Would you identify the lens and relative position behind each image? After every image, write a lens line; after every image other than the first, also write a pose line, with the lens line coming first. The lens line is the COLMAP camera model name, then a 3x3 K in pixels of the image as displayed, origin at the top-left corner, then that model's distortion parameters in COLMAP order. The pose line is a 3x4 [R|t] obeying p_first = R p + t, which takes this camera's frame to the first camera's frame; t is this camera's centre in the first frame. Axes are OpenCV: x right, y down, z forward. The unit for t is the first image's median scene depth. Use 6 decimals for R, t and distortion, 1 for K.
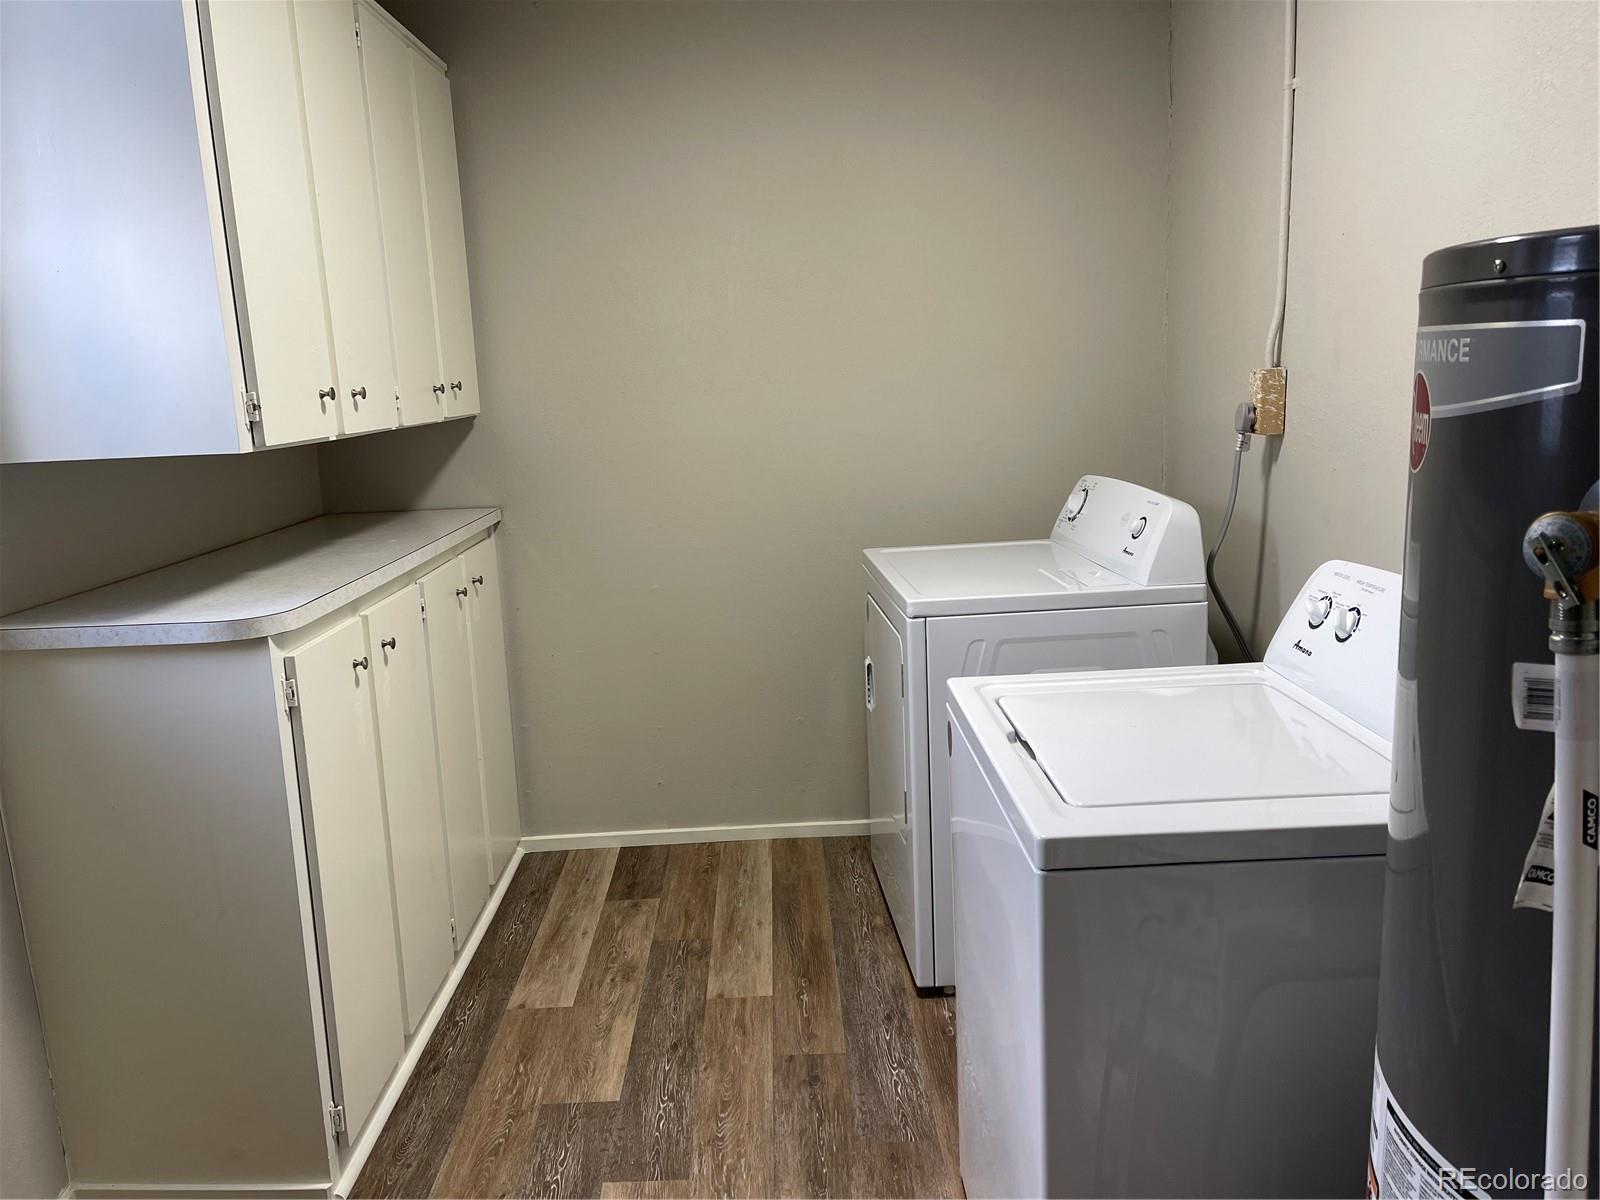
lens RADIAL K [[1203.4, 0, 793.5], [0, 1203.4, 594.7], [0, 0, 1]] dist [0.038352, -0.050695]
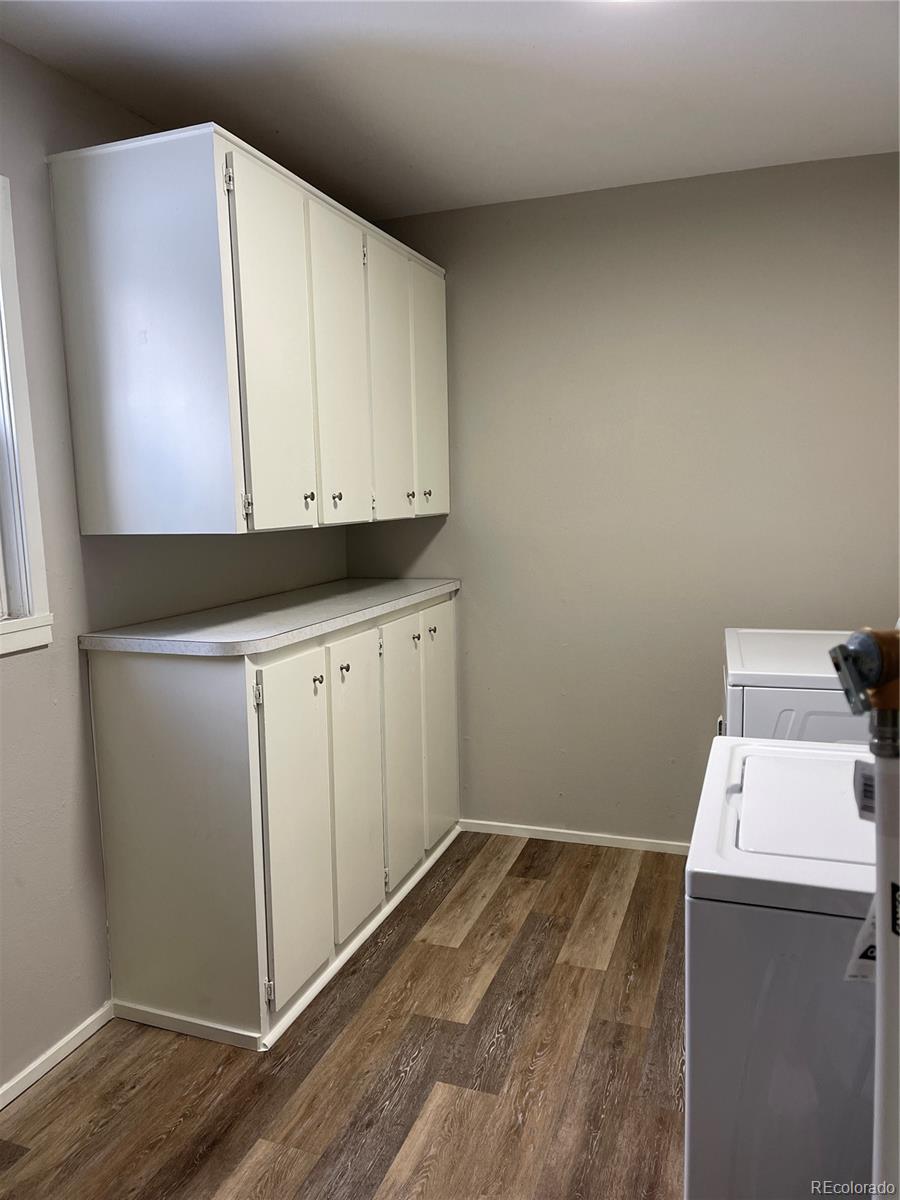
lens RADIAL K [[902.5, 0, 441.7], [0, 902.5, 604.3], [0, 0, 1]] dist [0.038352, -0.050695]
pose [[0.933555, 0.065060, -0.352481, 0.146759], [-0.082546, 0.995980, -0.034790, -0.007212], [0.348801, 0.061574, 0.935172, 0.020486]]
